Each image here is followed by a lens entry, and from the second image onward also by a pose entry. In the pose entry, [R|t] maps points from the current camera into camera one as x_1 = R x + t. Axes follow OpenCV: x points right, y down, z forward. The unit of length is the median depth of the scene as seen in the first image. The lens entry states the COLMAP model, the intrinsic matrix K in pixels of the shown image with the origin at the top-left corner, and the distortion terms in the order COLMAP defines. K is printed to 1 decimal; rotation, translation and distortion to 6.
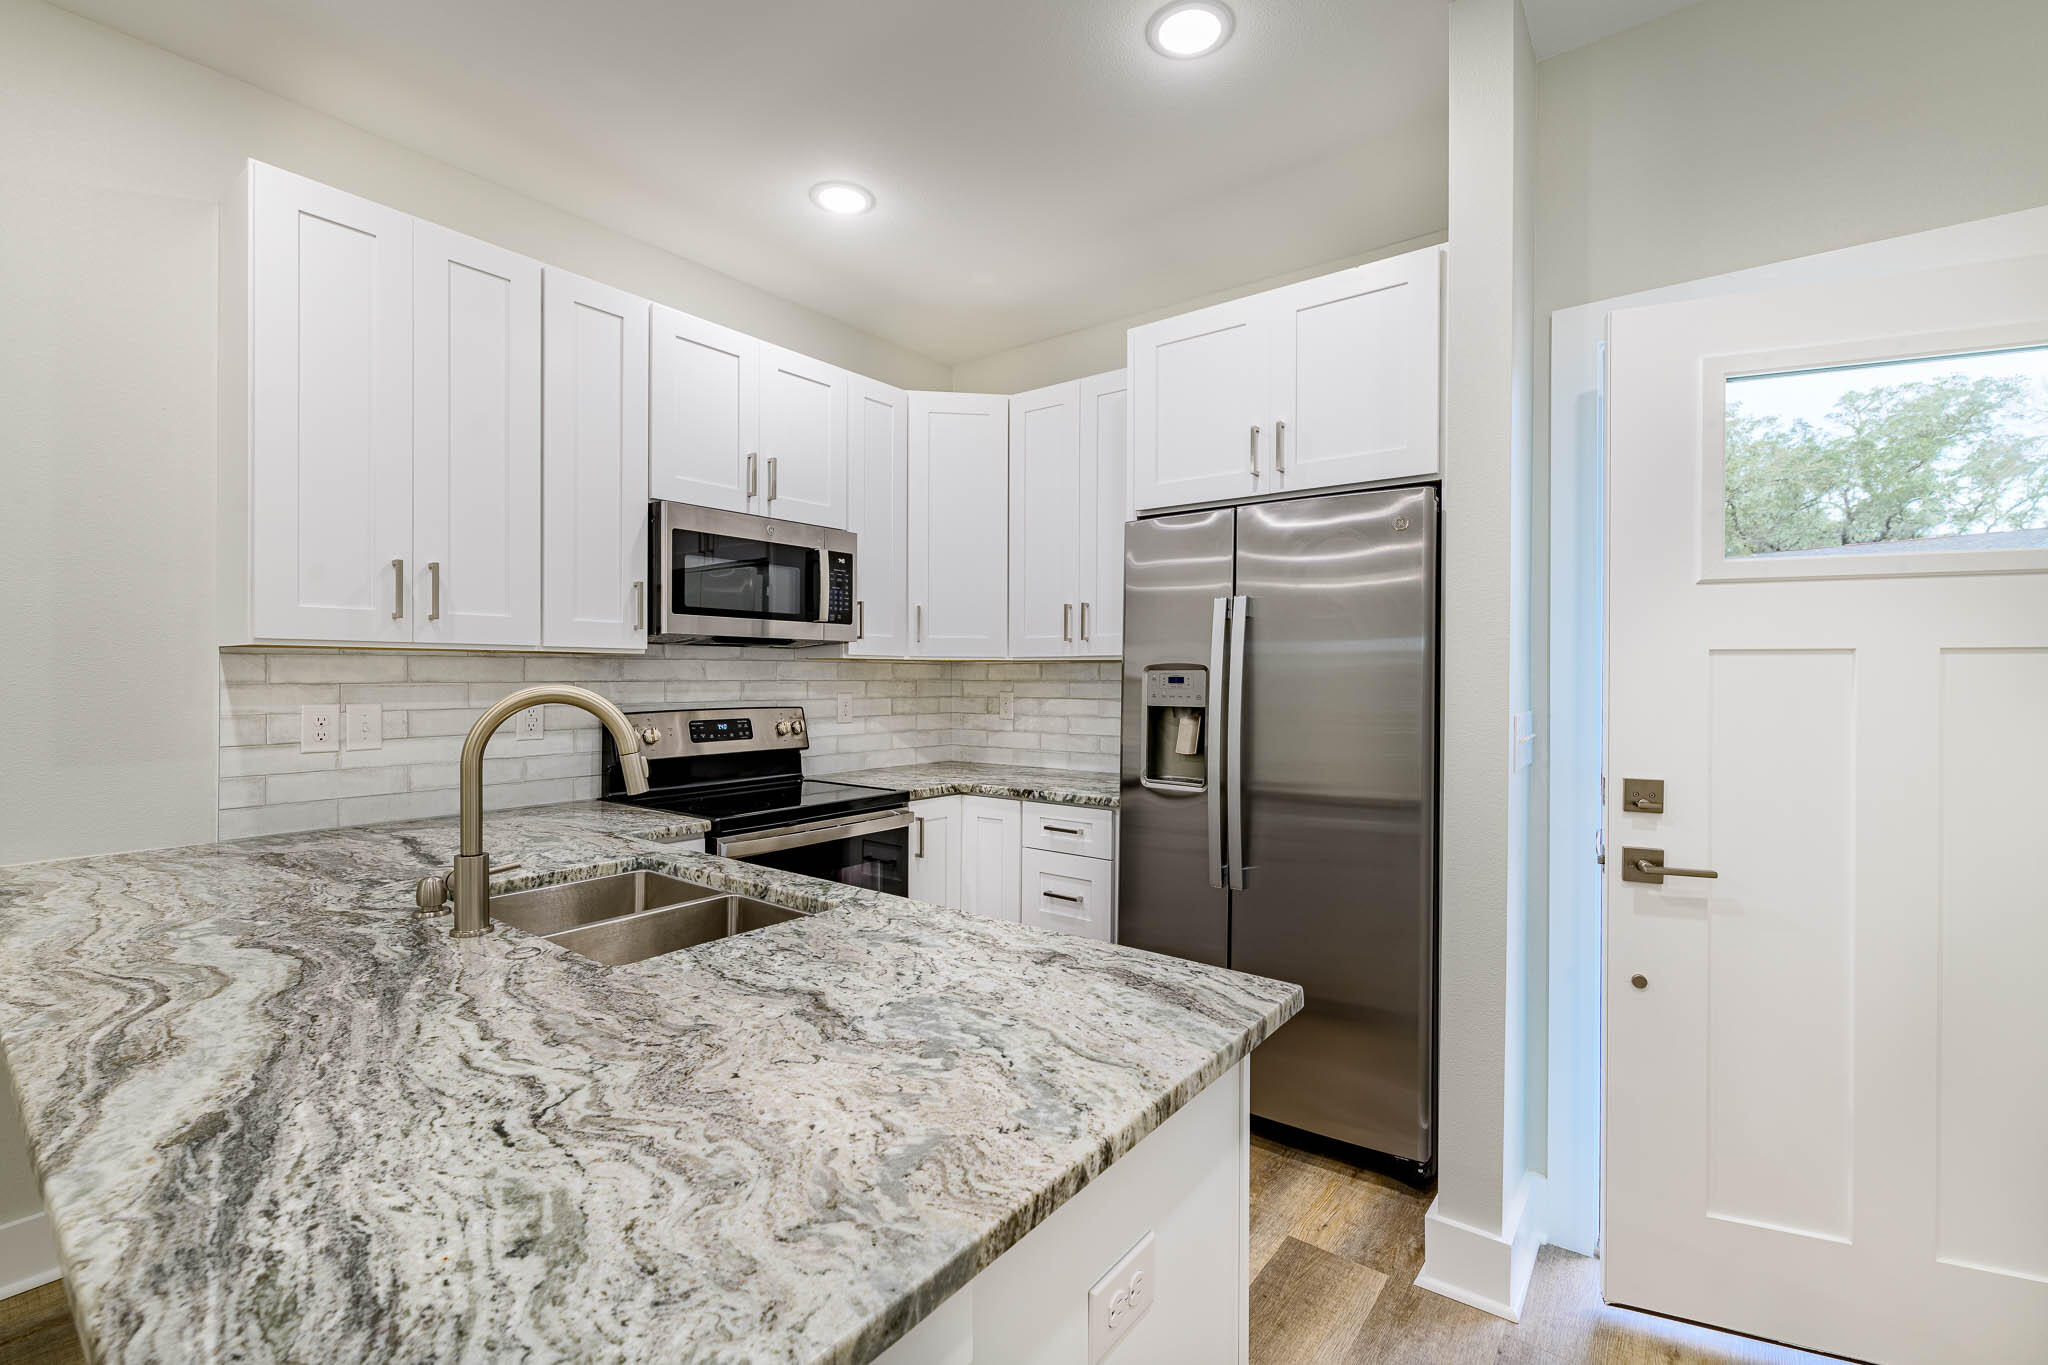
lens RADIAL K [[886.3, 0, 1011.5], [0, 886.3, 684.5], [0, 0, 1]] dist [0.001135, 0.000131]
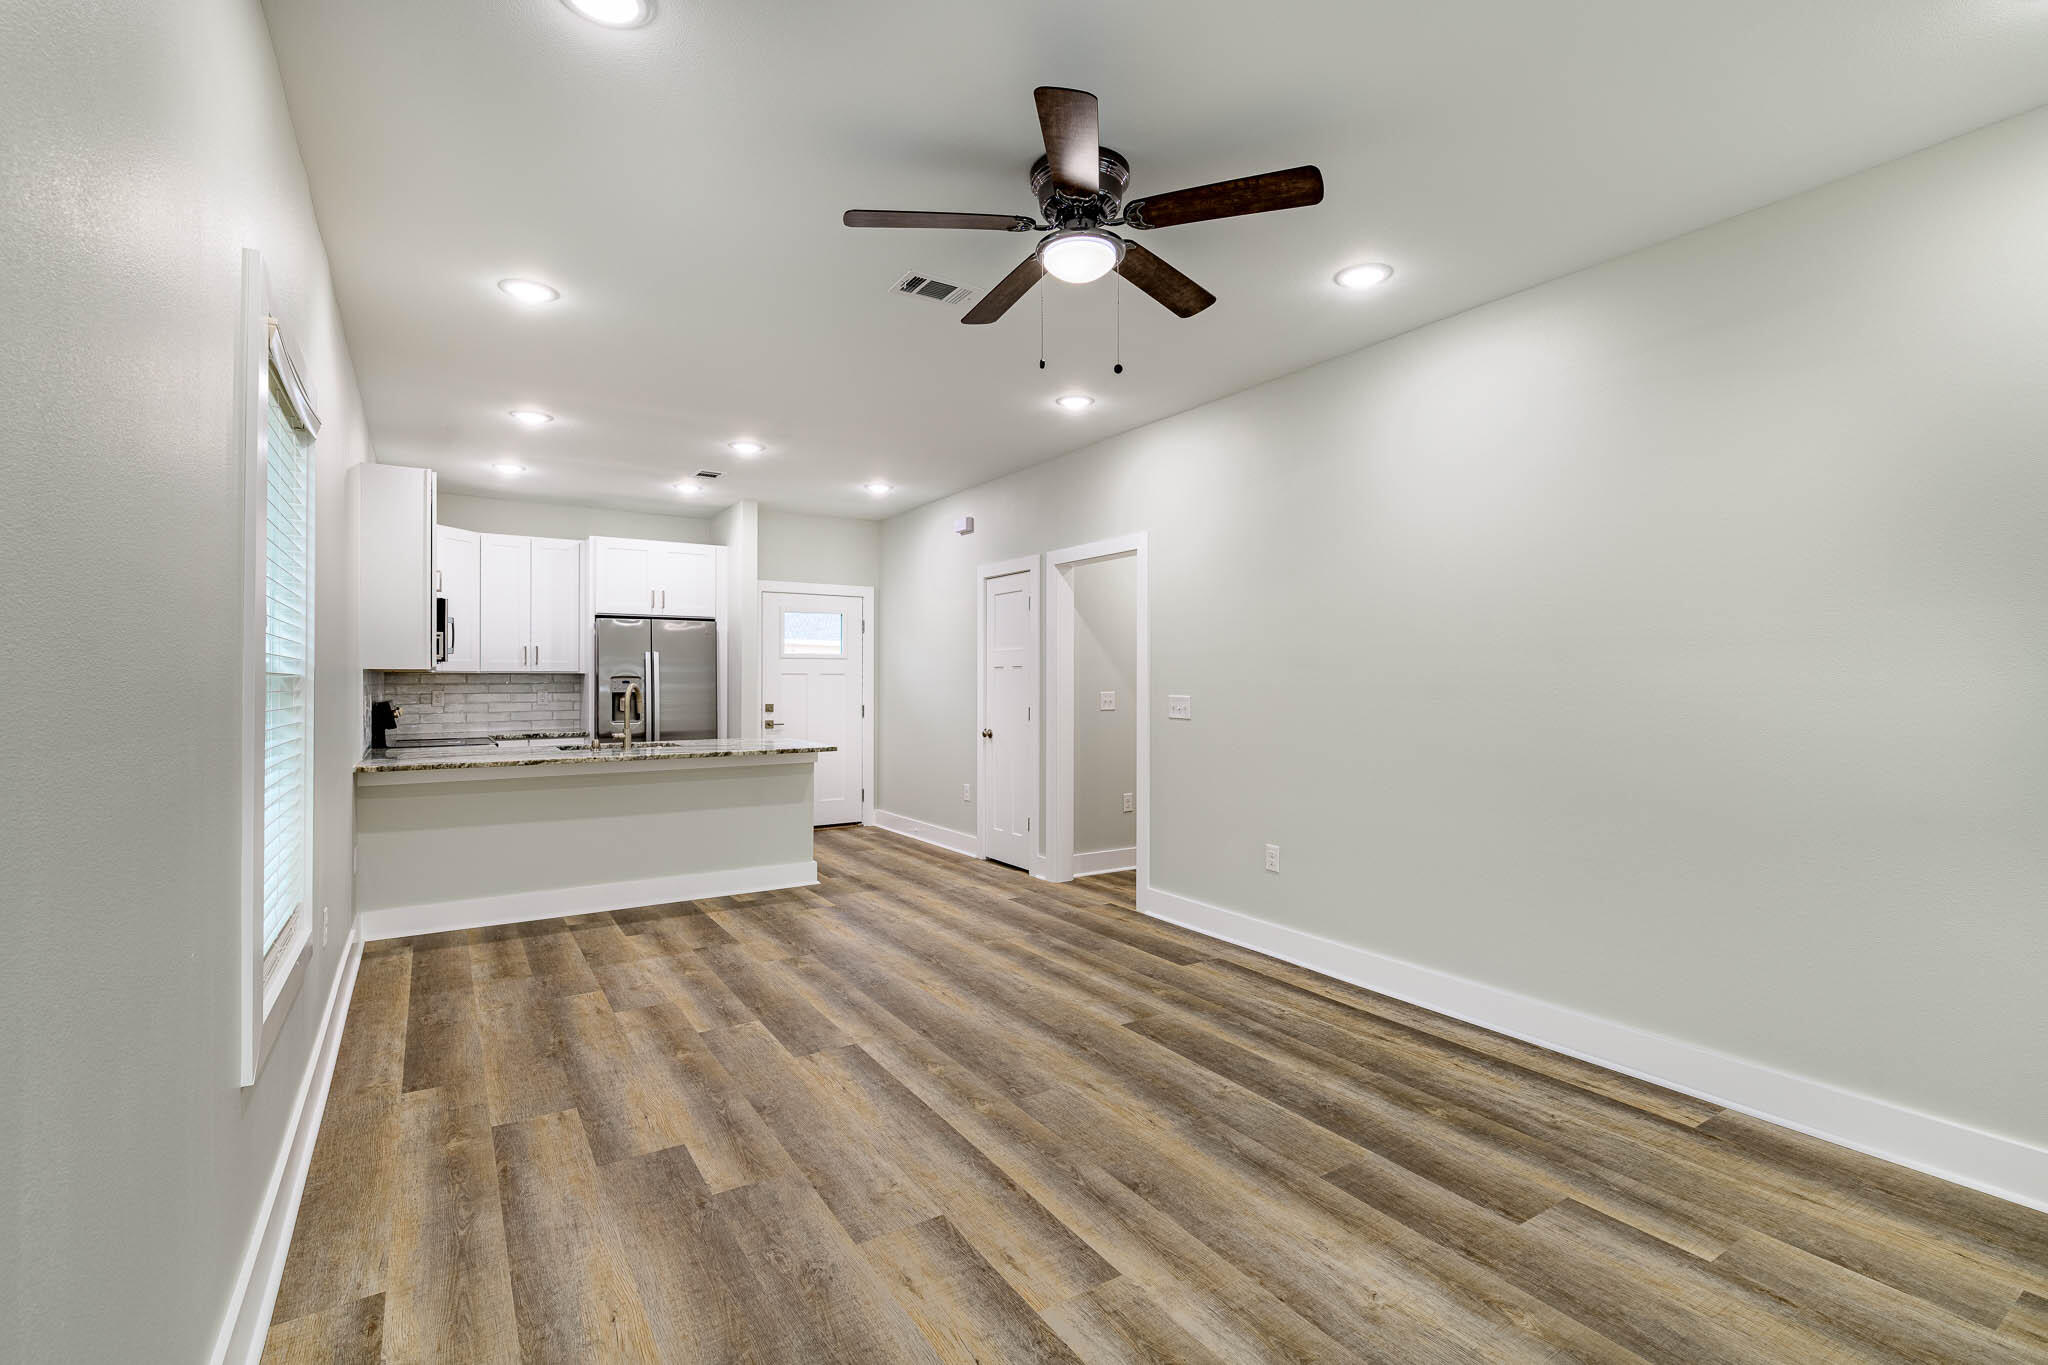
lens RADIAL K [[886.3, 0, 1036.0], [0, 886.3, 673.5], [0, 0, 1]] dist [0.001135, 0.000131]
pose [[0.318942, -0.008452, 0.947737, -4.967805], [0.021173, 0.999774, 0.001790, -0.017148], [-0.947538, 0.019496, 0.319049, -2.588462]]
